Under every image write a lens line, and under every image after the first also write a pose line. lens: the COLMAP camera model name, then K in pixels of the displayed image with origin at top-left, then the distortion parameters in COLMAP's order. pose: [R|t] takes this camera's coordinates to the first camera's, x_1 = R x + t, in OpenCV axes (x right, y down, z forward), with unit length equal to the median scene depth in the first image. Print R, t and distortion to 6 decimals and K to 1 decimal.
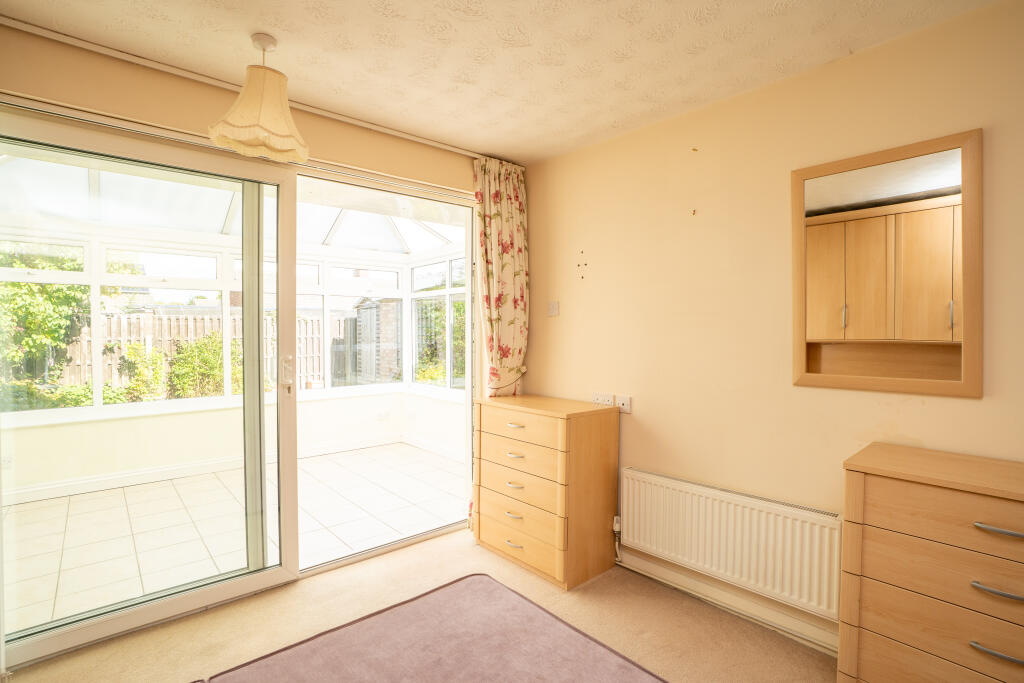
lens RADIAL K [[481.5, 0, 512.0], [0, 481.5, 341.5], [0, 0, 1]] dist [-0.068858, 0.026795]
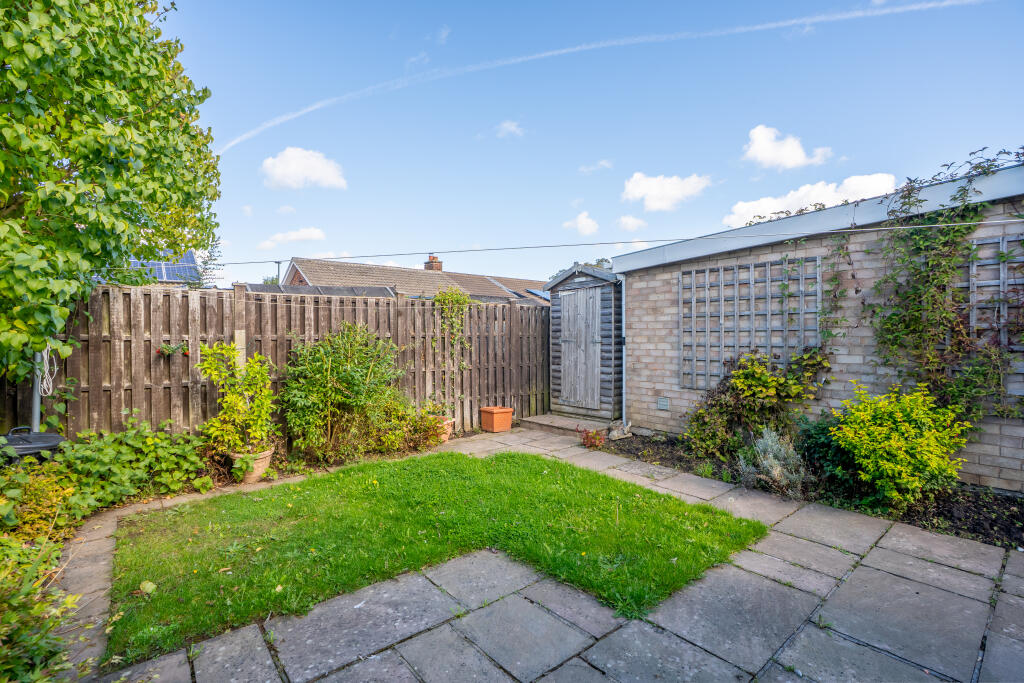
lens RADIAL K [[468.6, 0, 512.0], [0, 468.6, 341.5], [0, 0, 1]] dist [-0.041329, 0.000695]
pose [[0.999361, -0.001492, -0.035706, -0.472313], [0.001170, 0.999958, -0.009052, 0.004190], [0.035718, 0.009004, 0.999321, 0.513850]]
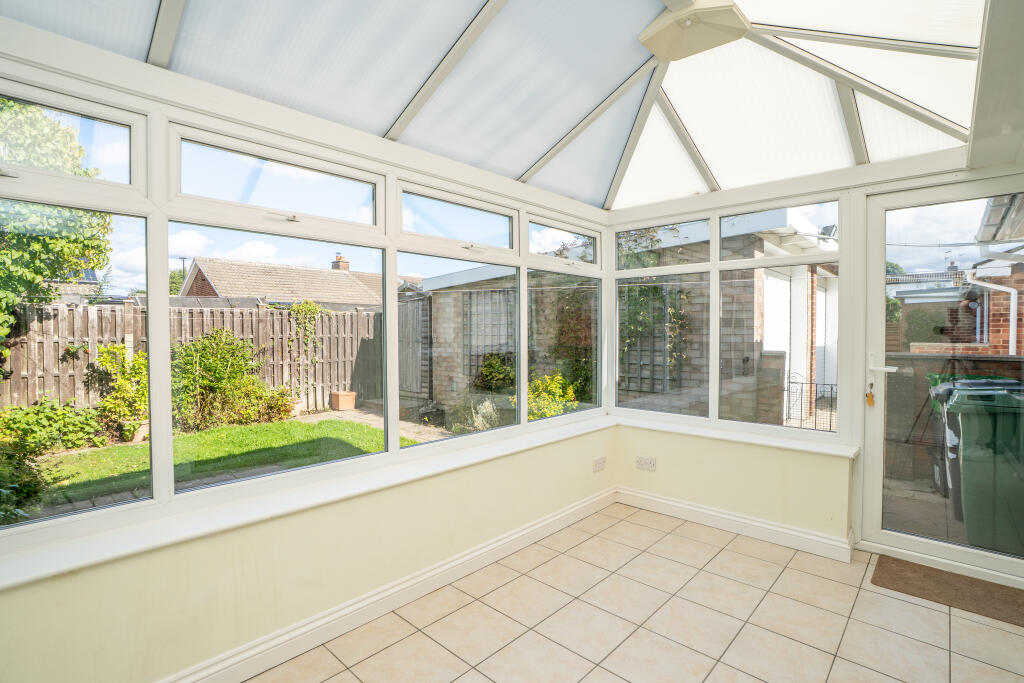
lens RADIAL K [[481.5, 0, 512.0], [0, 481.5, 341.5], [0, 0, 1]] dist [-0.068858, 0.026795]
pose [[0.995304, -0.000100, 0.096803, -0.266159], [-0.000054, 0.999999, 0.001589, -0.003631], [-0.096803, -0.001587, 0.995302, 0.233399]]
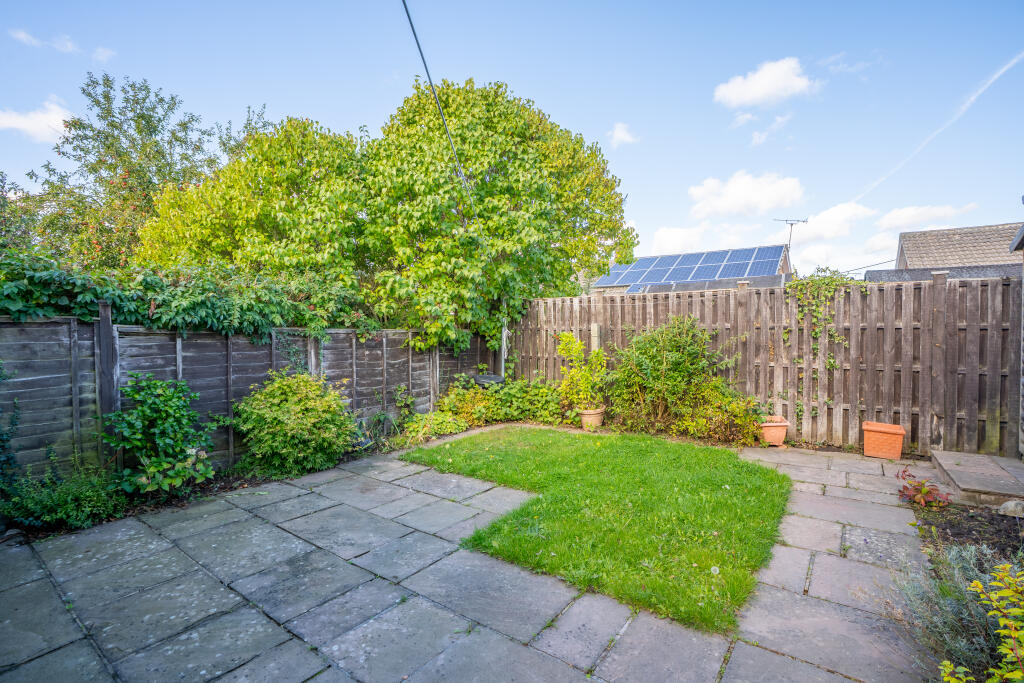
lens RADIAL K [[481.5, 0, 512.0], [0, 481.5, 341.5], [0, 0, 1]] dist [-0.068858, 0.026795]
pose [[0.209889, 0.027196, -0.977347, -0.075408], [-0.012517, 0.999606, 0.025128, -0.002568], [0.977645, 0.006960, 0.210146, 0.732541]]
